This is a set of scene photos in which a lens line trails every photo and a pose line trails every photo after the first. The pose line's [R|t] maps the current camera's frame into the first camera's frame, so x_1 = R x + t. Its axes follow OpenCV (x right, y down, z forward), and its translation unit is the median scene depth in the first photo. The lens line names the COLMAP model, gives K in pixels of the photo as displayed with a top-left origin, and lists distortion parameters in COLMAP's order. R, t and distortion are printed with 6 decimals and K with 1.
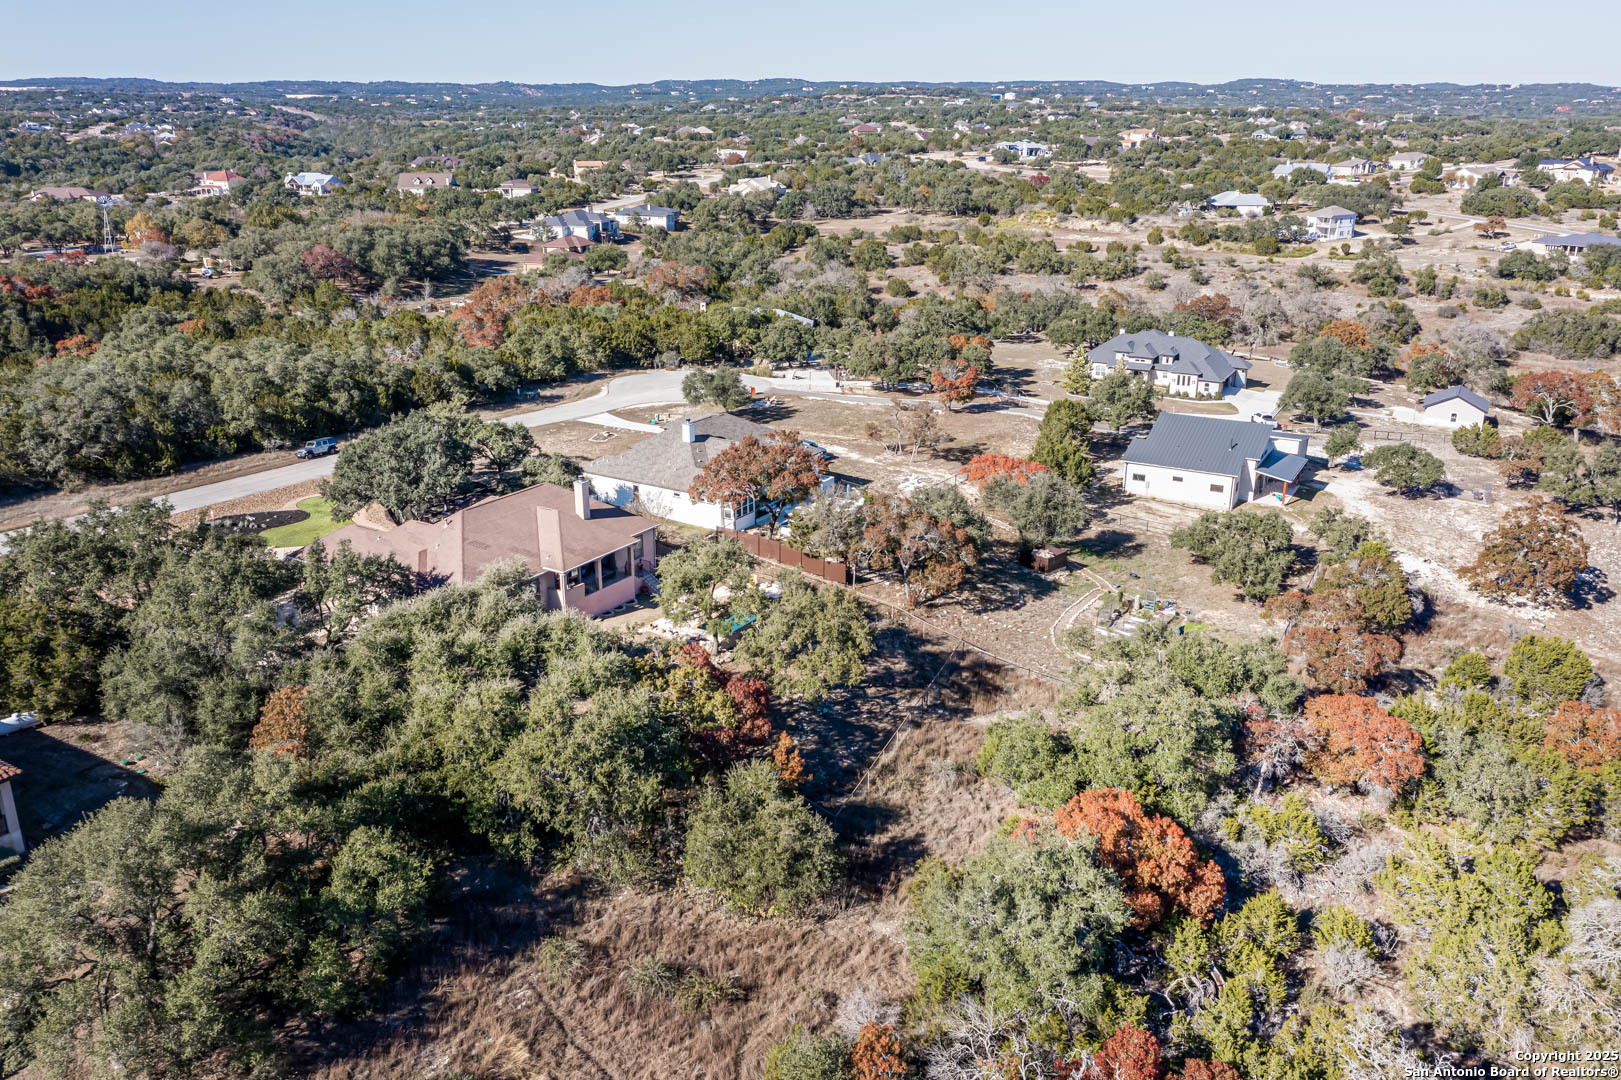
lens RADIAL K [[1279.4, 0, 811.7], [0, 1279.4, 540.4], [0, 0, 1]] dist [-0.002397, 0.005491]
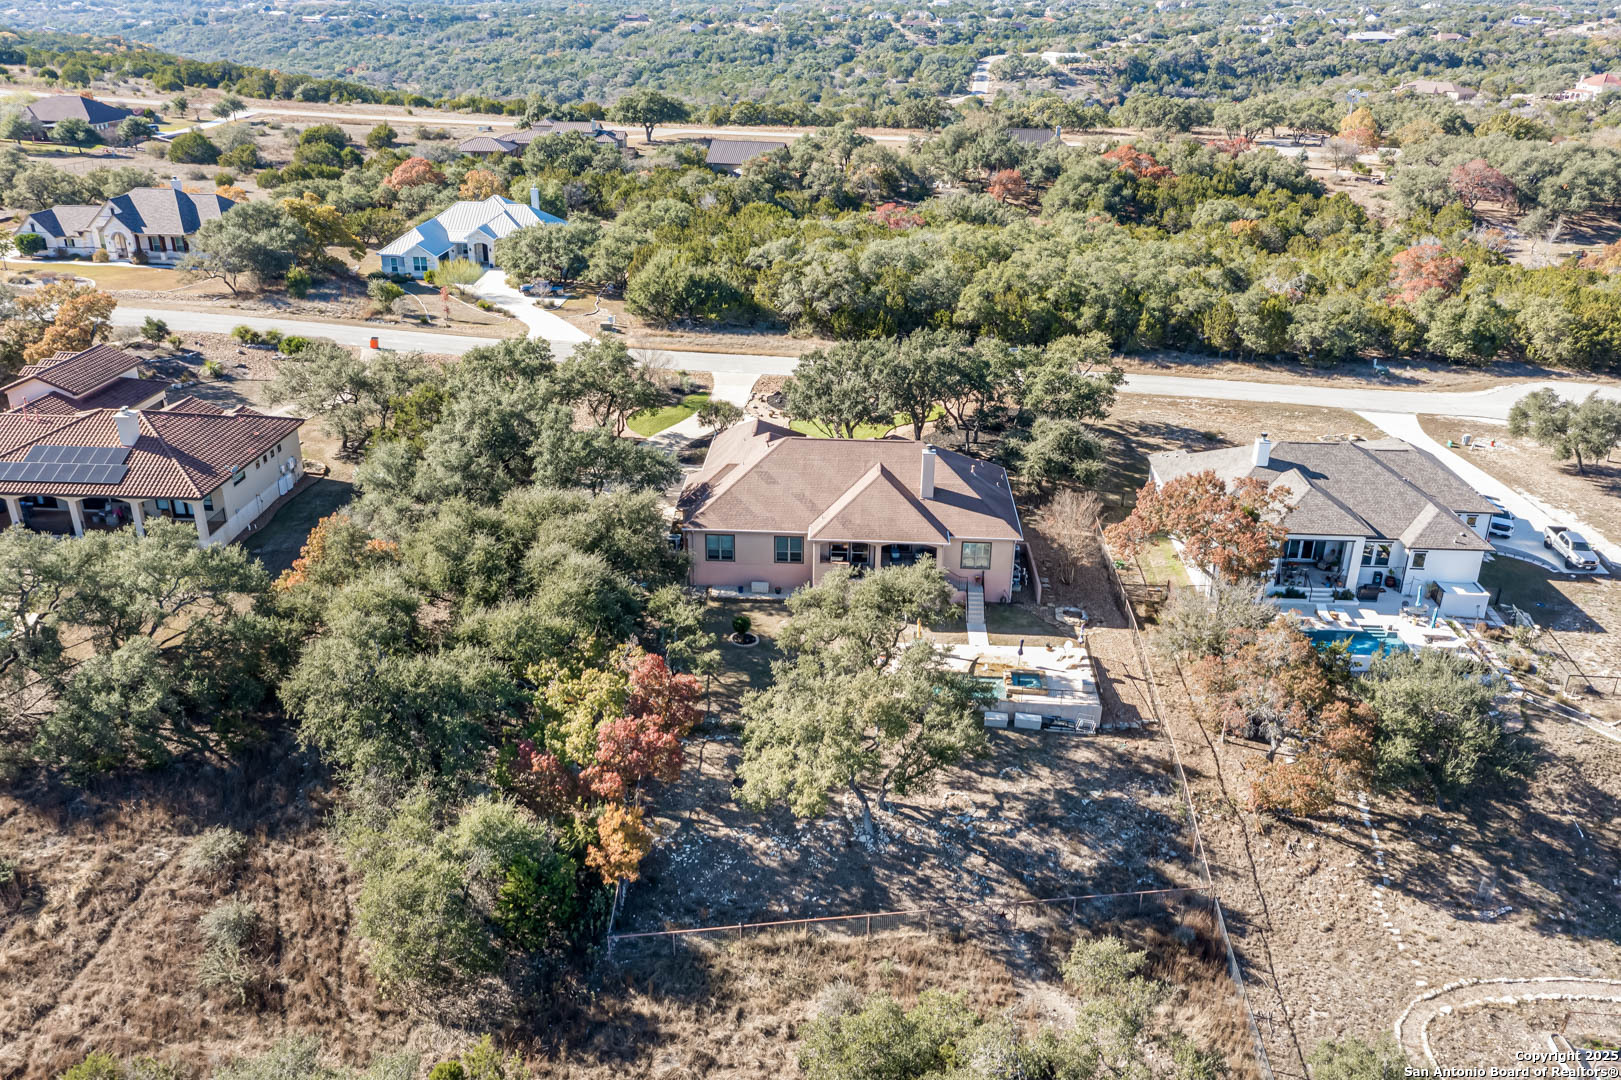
lens RADIAL K [[1279.4, 0, 811.0], [0, 1279.4, 536.0], [0, 0, 1]] dist [-0.002397, 0.005491]
pose [[0.493356, 0.342200, -0.799687, 0.577750], [-0.293608, 0.930919, 0.217219, -0.190617], [0.818776, 0.127628, 0.559747, 0.645015]]
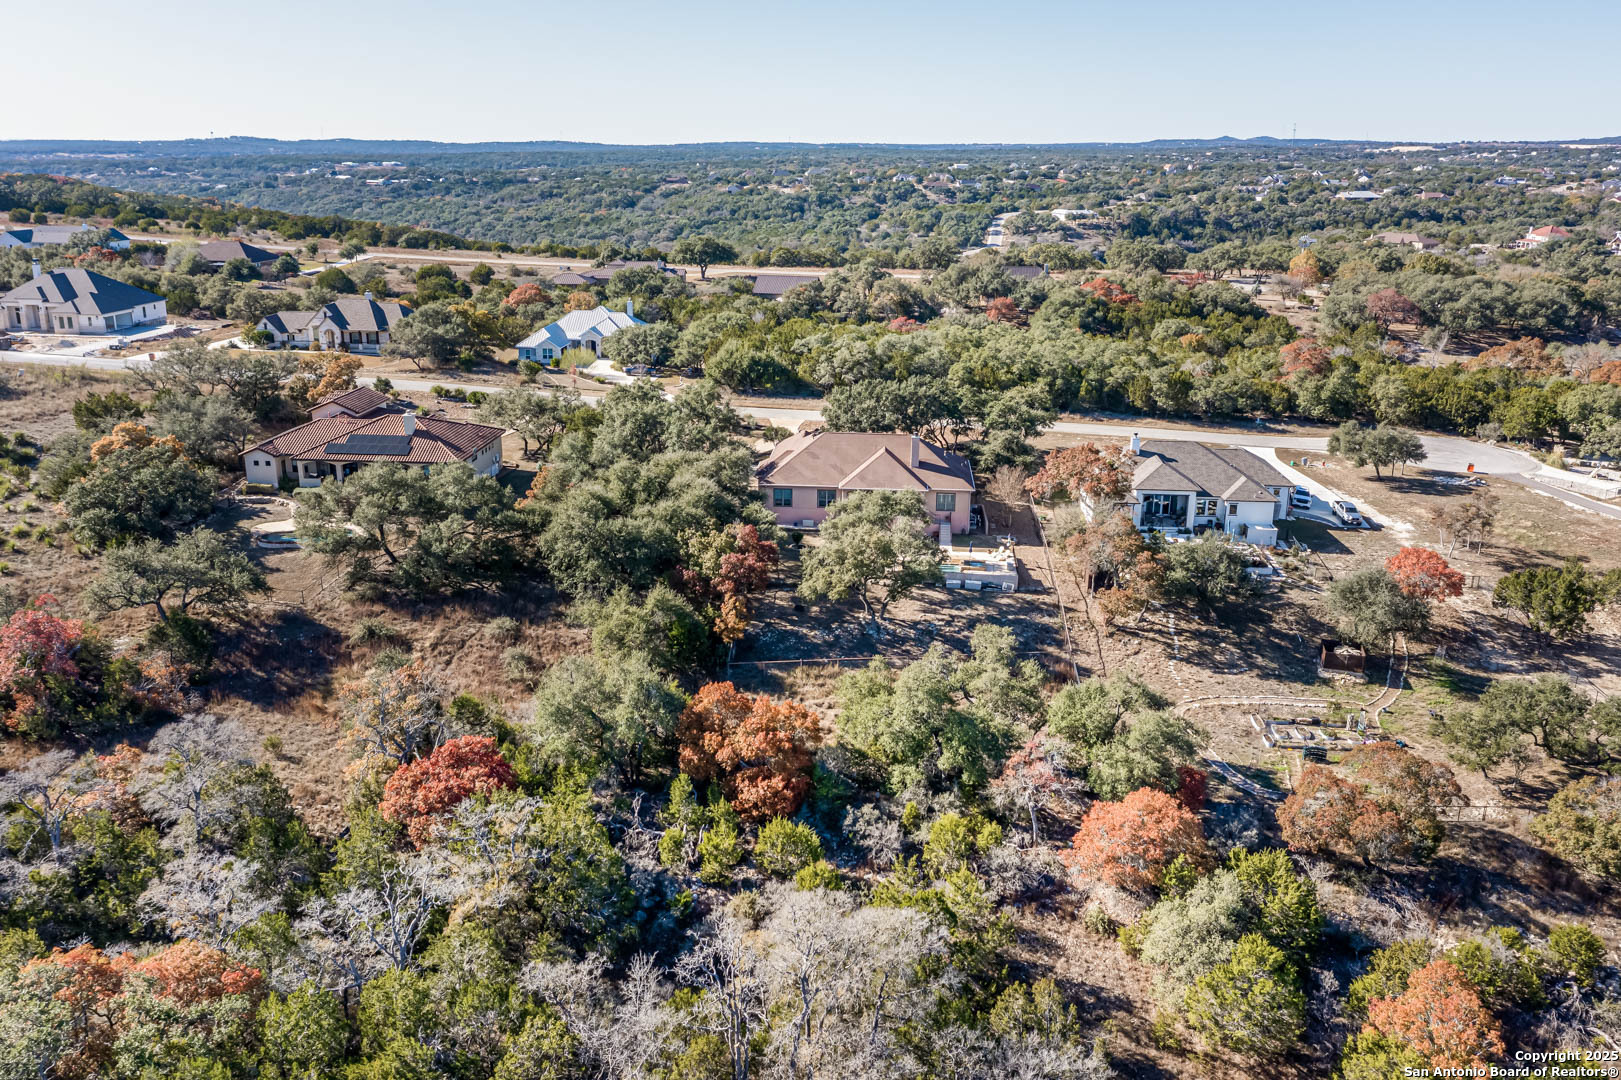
lens RADIAL K [[1279.4, 0, 809.9], [0, 1279.4, 542.4], [0, 0, 1]] dist [-0.002397, 0.005491]
pose [[0.474170, 0.254828, -0.842749, 1.131647], [-0.294812, 0.947896, 0.120747, -0.085907], [0.829607, 0.191198, 0.524590, 0.344477]]
